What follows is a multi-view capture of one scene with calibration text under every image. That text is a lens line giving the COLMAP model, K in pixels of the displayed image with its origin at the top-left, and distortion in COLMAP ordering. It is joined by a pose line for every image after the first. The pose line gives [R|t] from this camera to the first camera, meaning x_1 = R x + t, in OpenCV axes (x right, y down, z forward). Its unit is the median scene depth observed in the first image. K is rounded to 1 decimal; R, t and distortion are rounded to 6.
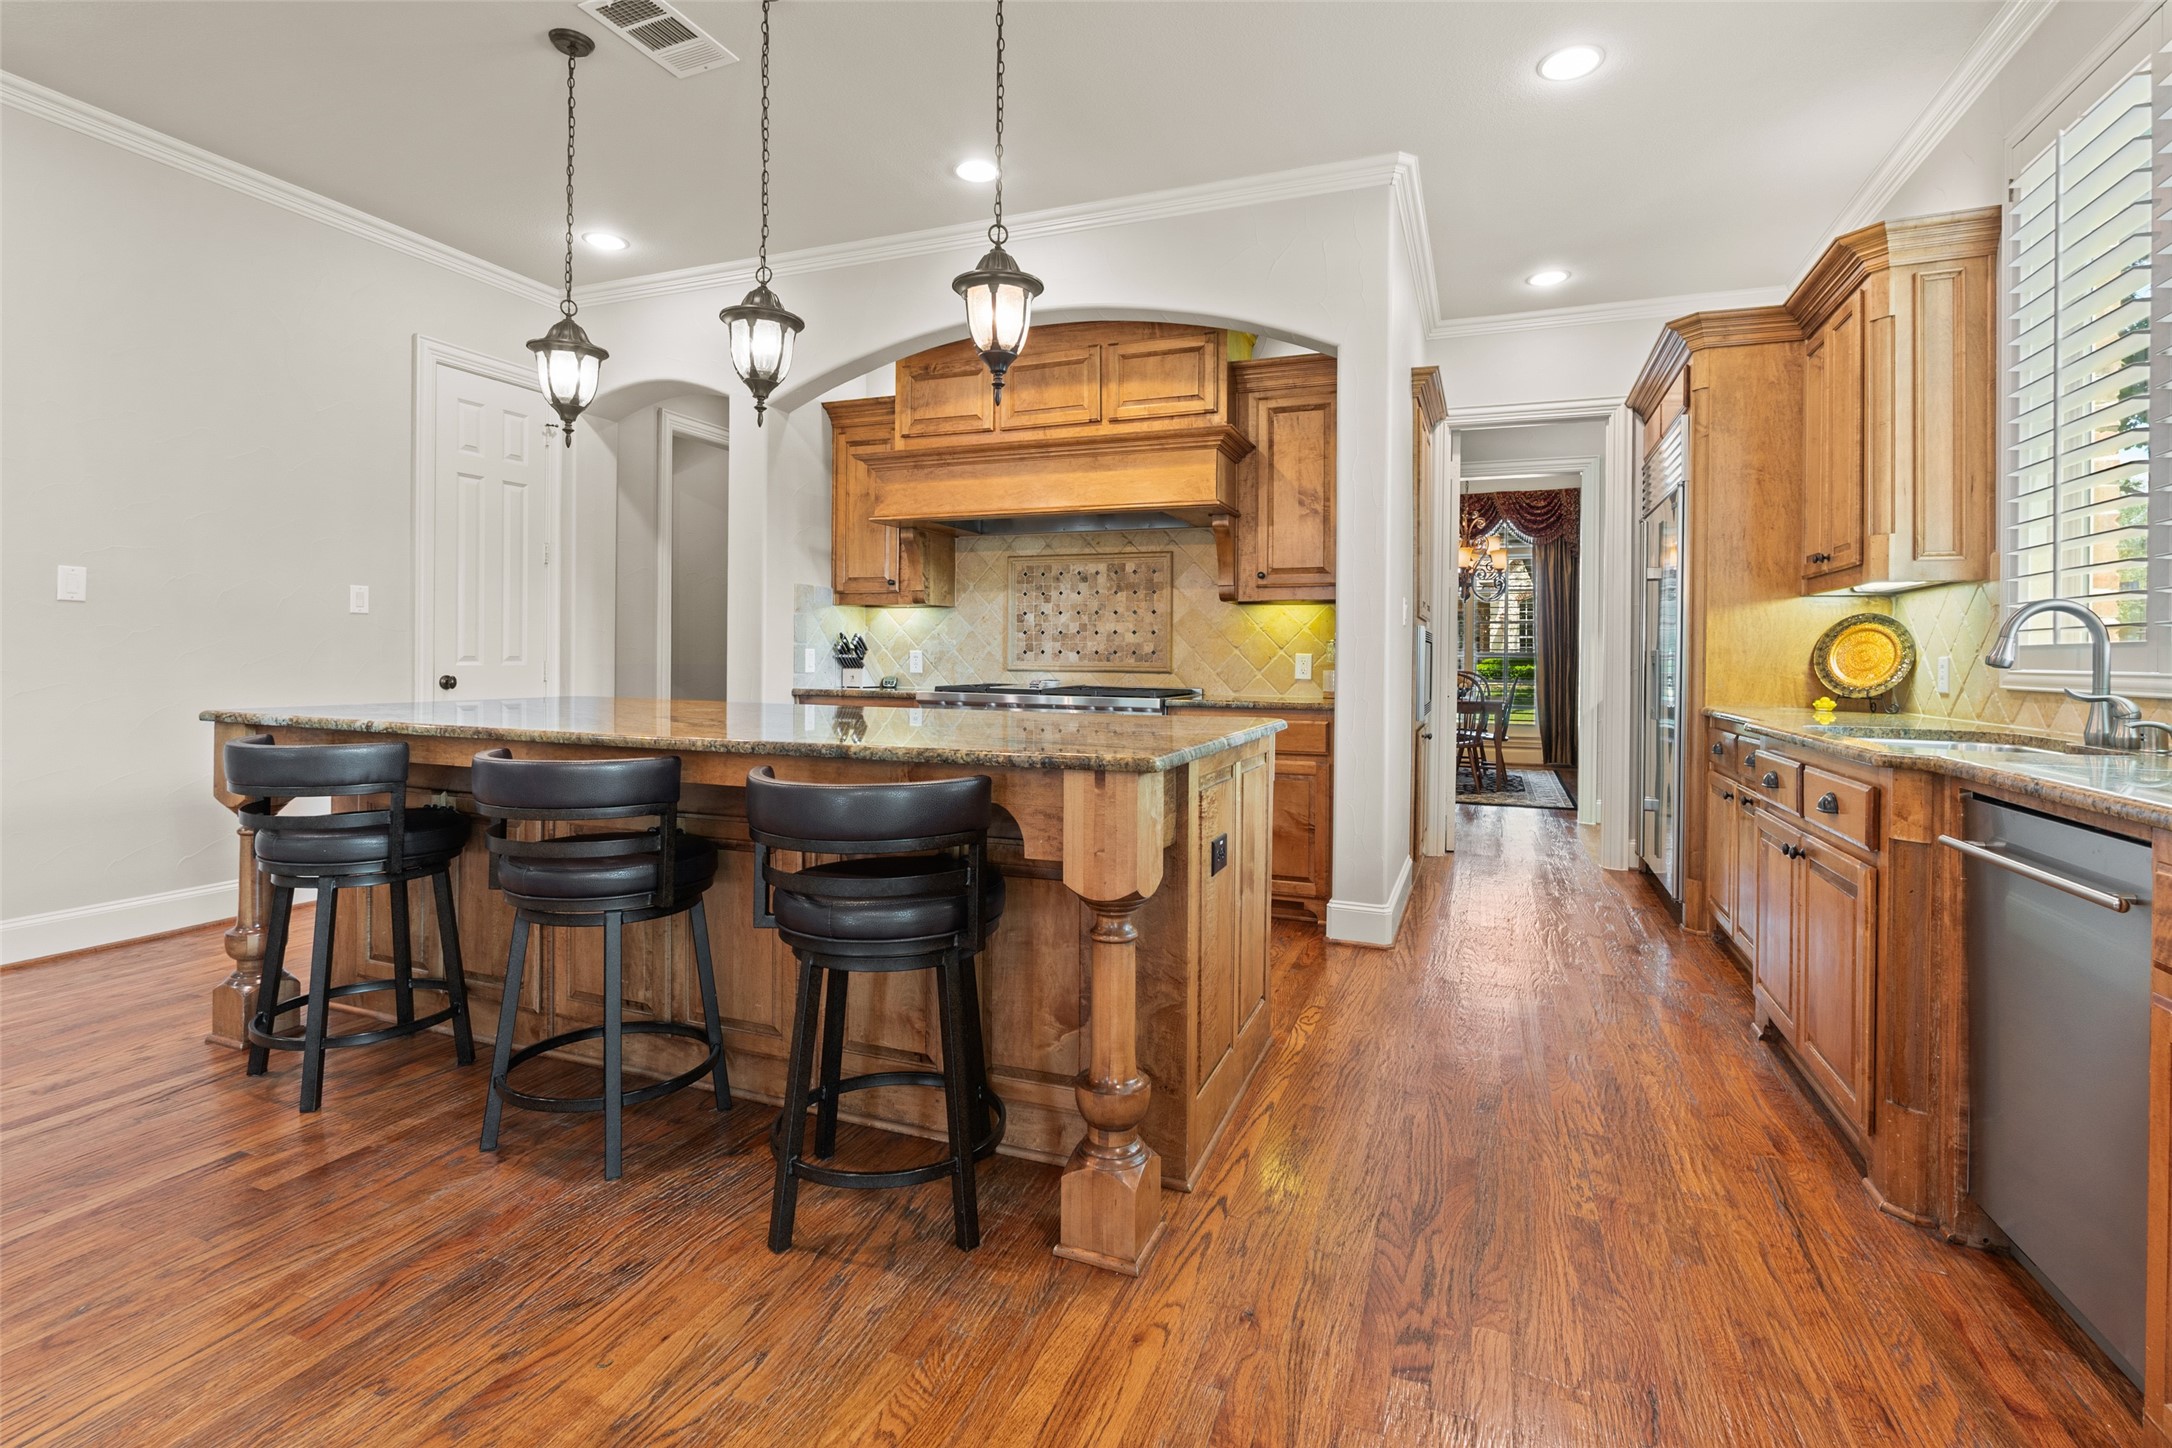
lens RADIAL K [[1018.6, 0, 1083.0], [0, 1018.6, 656.4], [0, 0, 1]] dist [-0.006149, 0.000674]
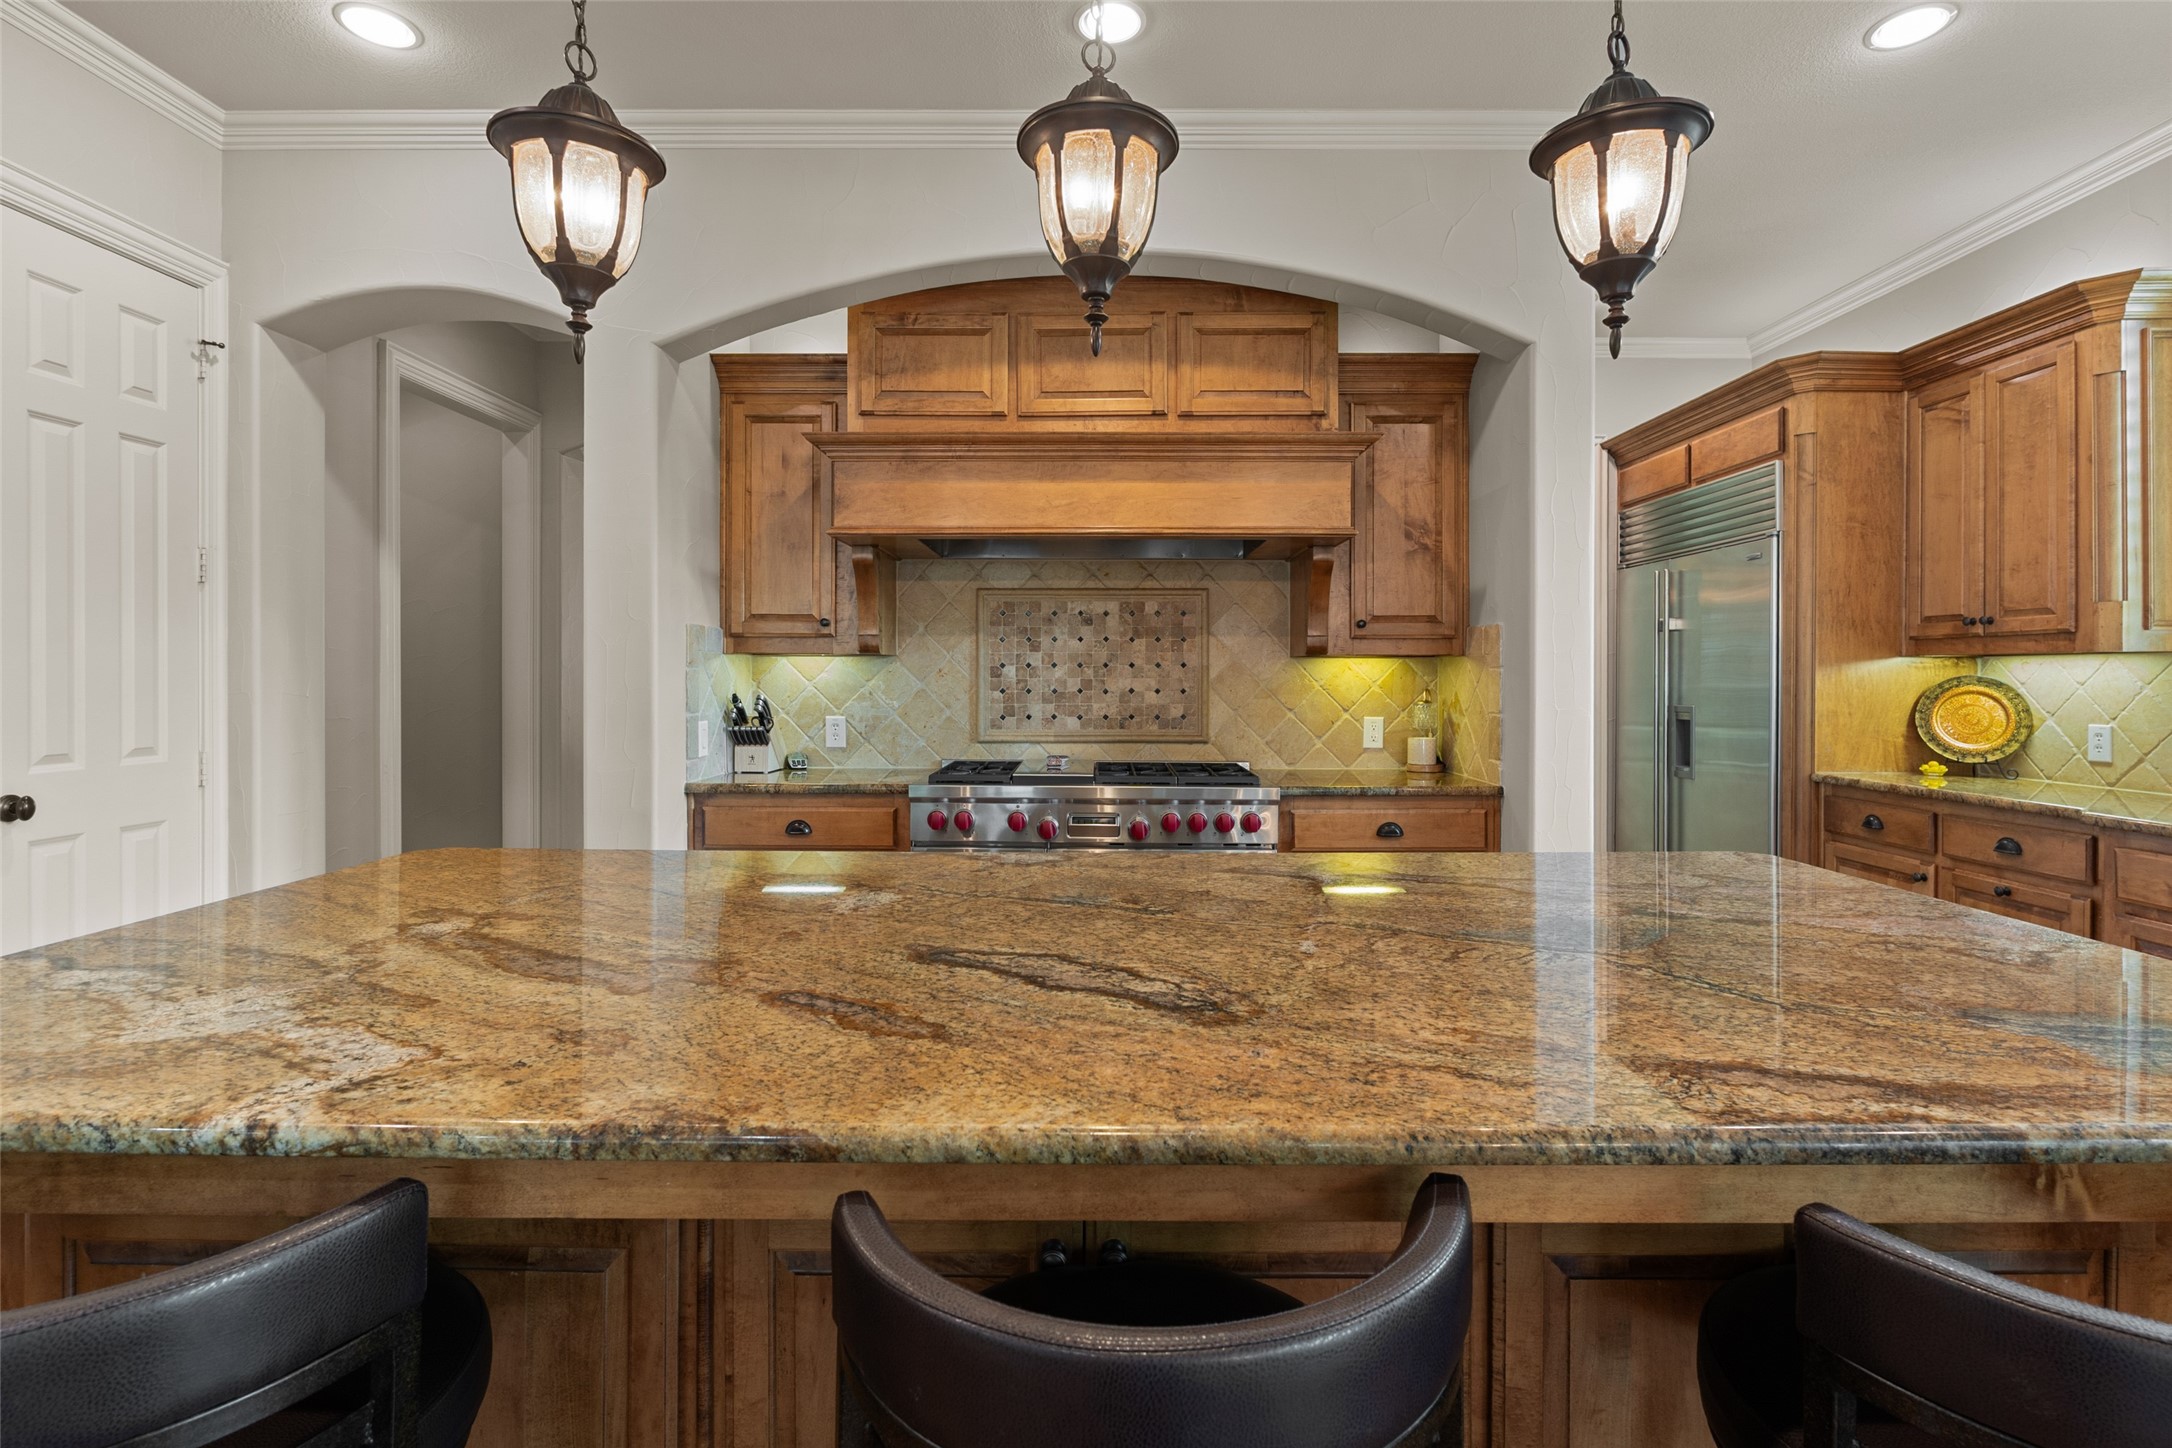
lens RADIAL K [[1018.6, 0, 1095.7], [0, 1018.6, 675.7], [0, 0, 1]] dist [-0.006149, 0.000674]
pose [[0.931423, -0.007421, 0.363862, -0.306415], [0.007301, 0.999972, 0.001704, -0.041097], [-0.363865, 0.001069, 0.931451, 0.324011]]
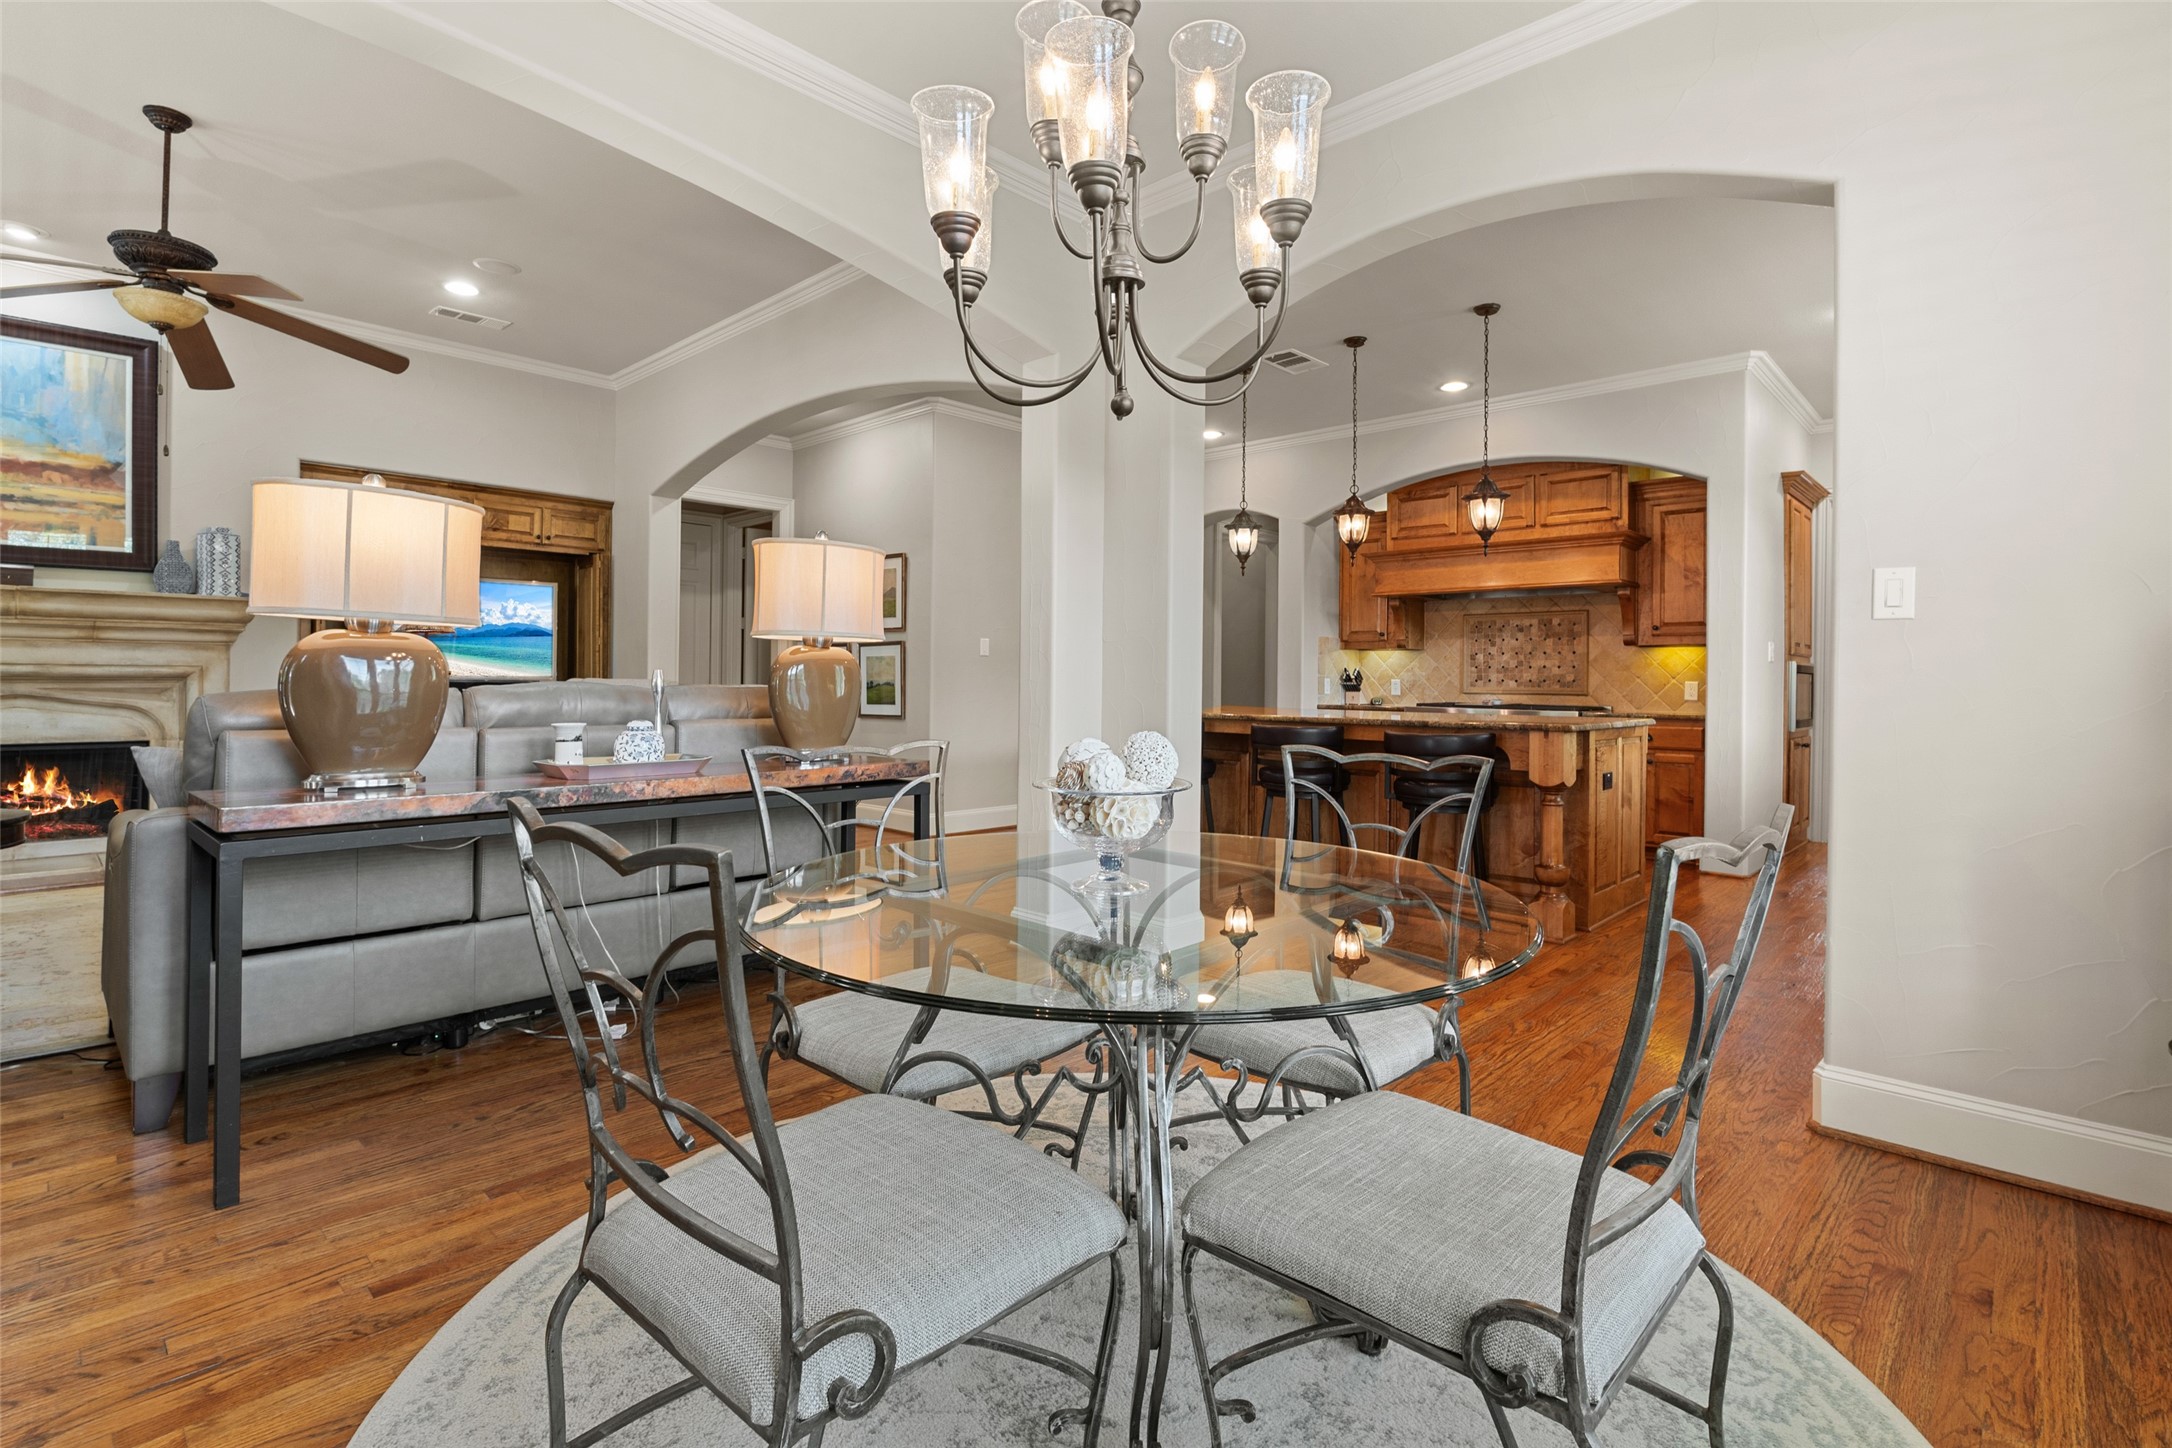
lens RADIAL K [[1018.6, 0, 1101.7], [0, 1018.6, 679.3], [0, 0, 1]] dist [-0.006149, 0.000674]
pose [[0.932831, -0.001031, -0.360313, -0.037623], [-0.001124, 0.999983, -0.005772, 0.002880], [0.360313, 0.005790, 0.932813, -0.621498]]
